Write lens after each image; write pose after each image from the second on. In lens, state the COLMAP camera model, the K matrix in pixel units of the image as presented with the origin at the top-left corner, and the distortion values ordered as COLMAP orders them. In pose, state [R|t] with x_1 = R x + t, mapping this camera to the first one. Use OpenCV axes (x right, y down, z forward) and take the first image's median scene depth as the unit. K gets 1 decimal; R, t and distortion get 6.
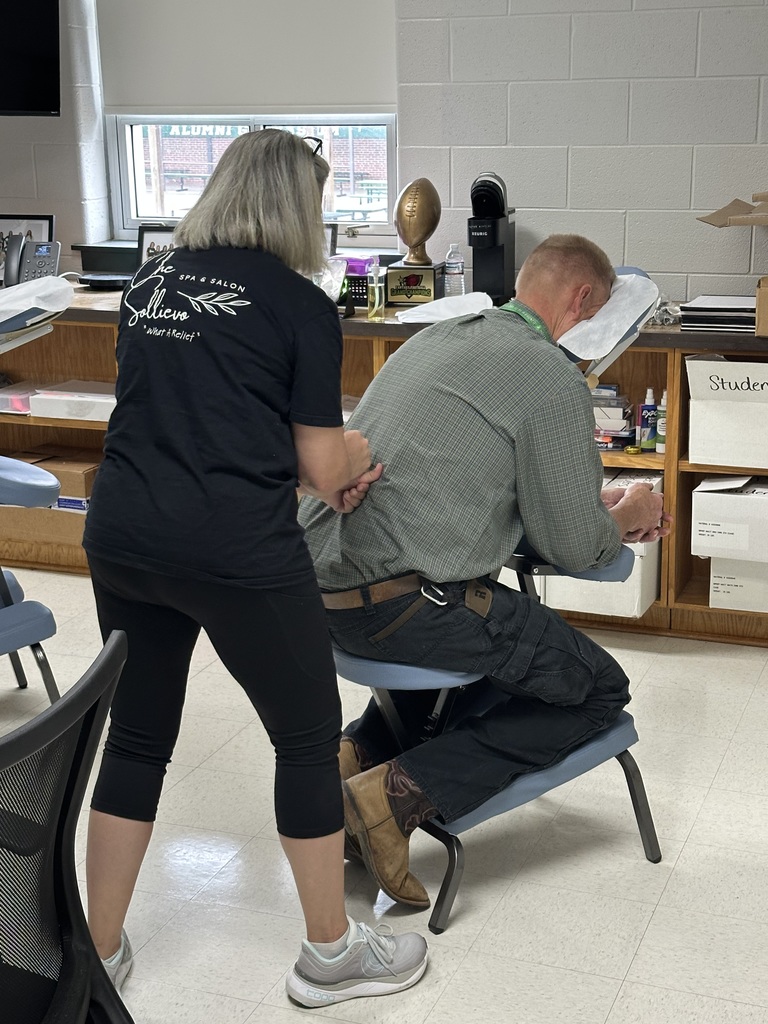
lens RADIAL K [[1567.0, 0, 436.0], [0, 1567.0, 506.8], [0, 0, 1]] dist [-0.020202, -0.110733]
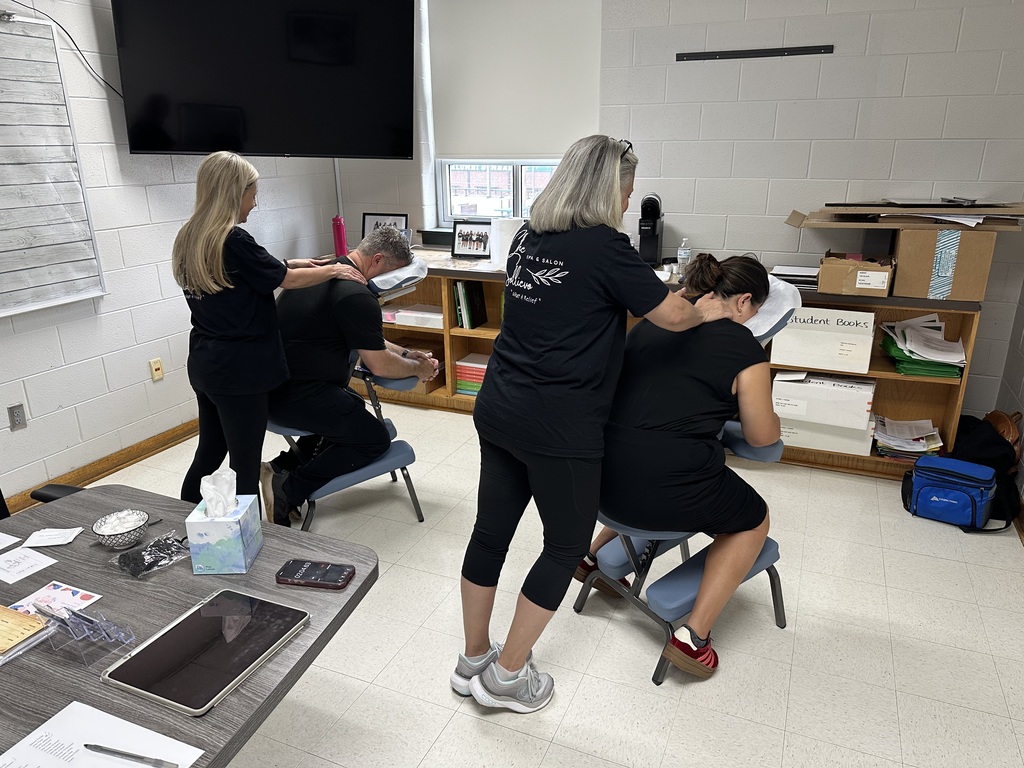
lens RADIAL K [[713.0, 0, 512.0], [0, 713.0, 384.0], [0, 0, 1]] dist [0.002452, -0.000153]
pose [[0.996913, 0.024585, -0.074564, -0.062987], [-0.020124, 0.997996, 0.059999, -0.045123], [0.075889, -0.058314, 0.995410, 0.179282]]
